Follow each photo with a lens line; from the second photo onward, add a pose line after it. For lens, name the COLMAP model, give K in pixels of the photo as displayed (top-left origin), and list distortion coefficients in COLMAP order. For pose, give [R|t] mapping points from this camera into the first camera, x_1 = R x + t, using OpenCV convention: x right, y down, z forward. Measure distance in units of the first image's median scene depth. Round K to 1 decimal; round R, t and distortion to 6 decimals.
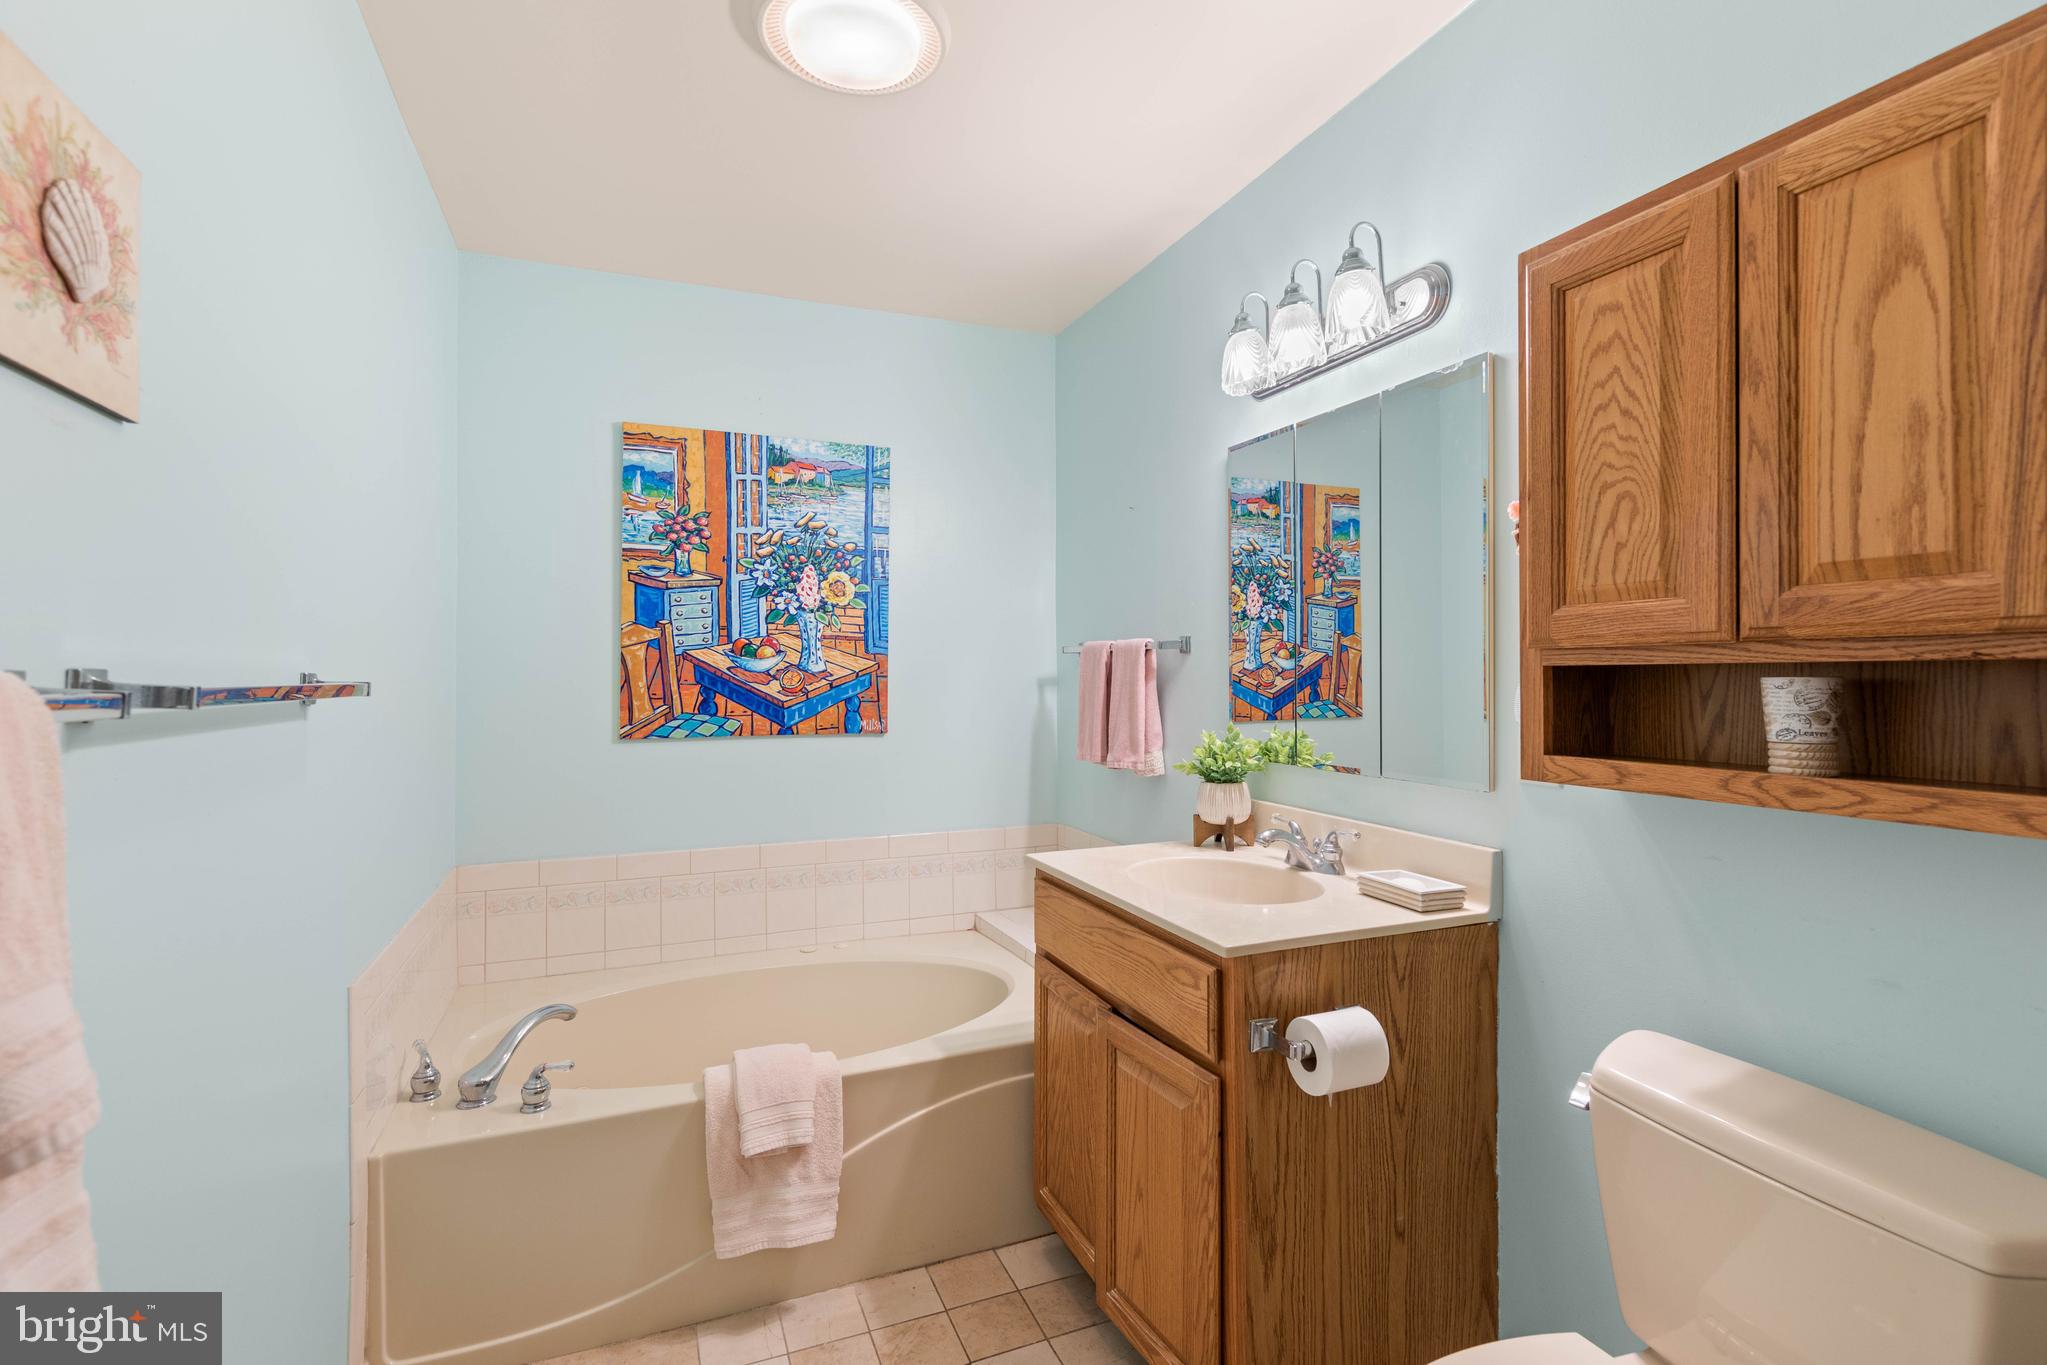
lens RADIAL K [[973.4, 0, 1024.9], [0, 973.4, 675.1], [0, 0, 1]] dist [0.000380, -0.000302]
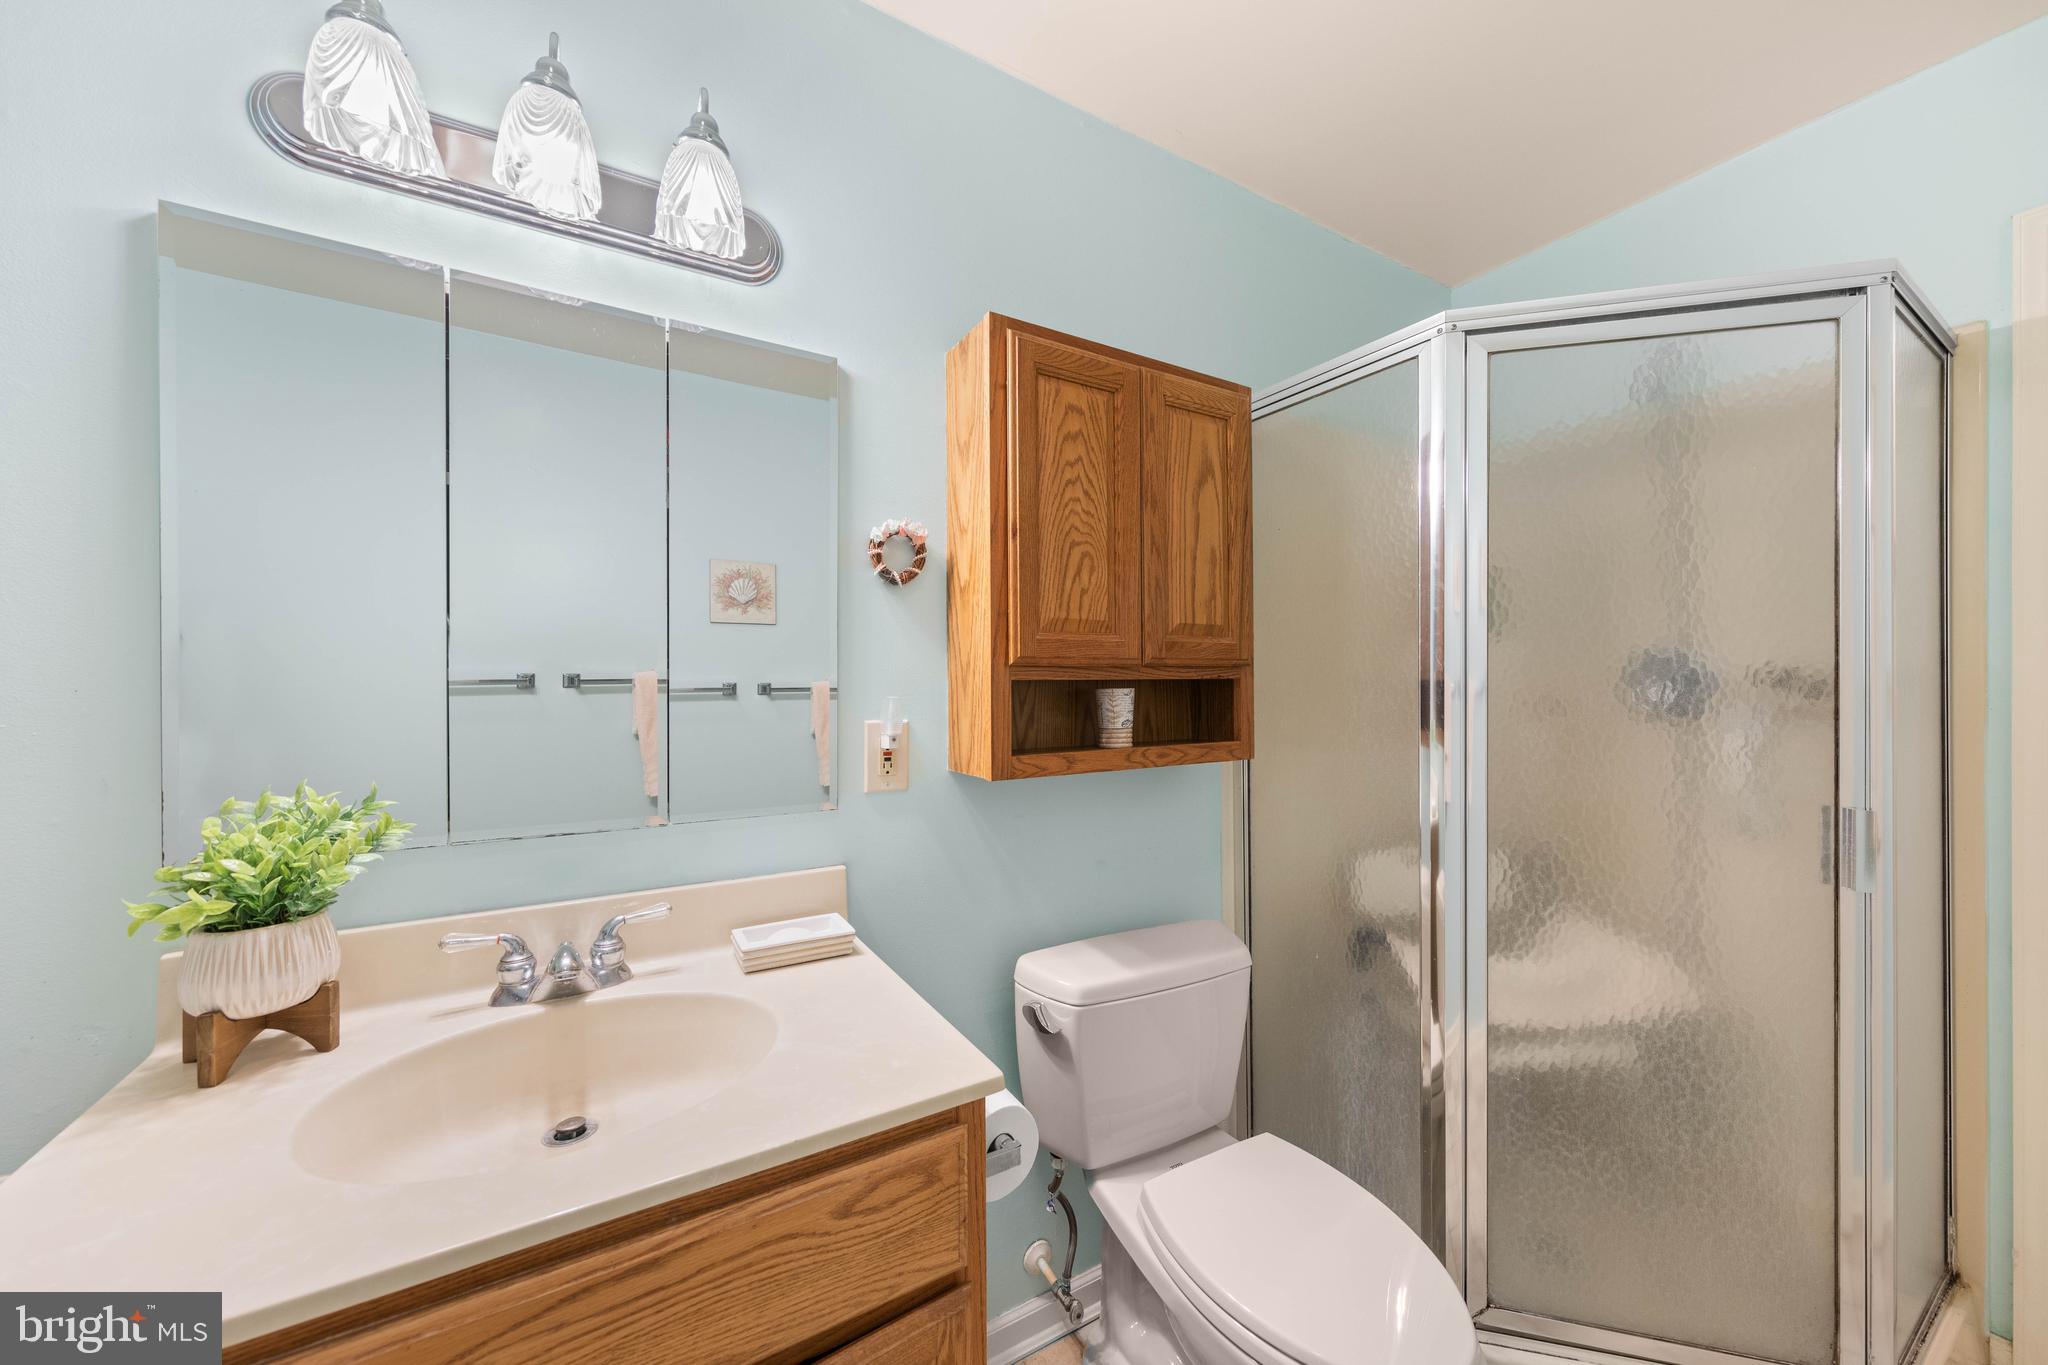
lens RADIAL K [[770.0, 0, 982.1], [0, 770.0, 686.0], [0, 0, 1]] dist [0.011243, -0.000665]
pose [[-0.174574, -0.002327, 0.984641, -0.412578], [0.003349, 0.999990, 0.002957, -0.005795], [-0.984638, 0.003814, -0.174565, 1.331250]]
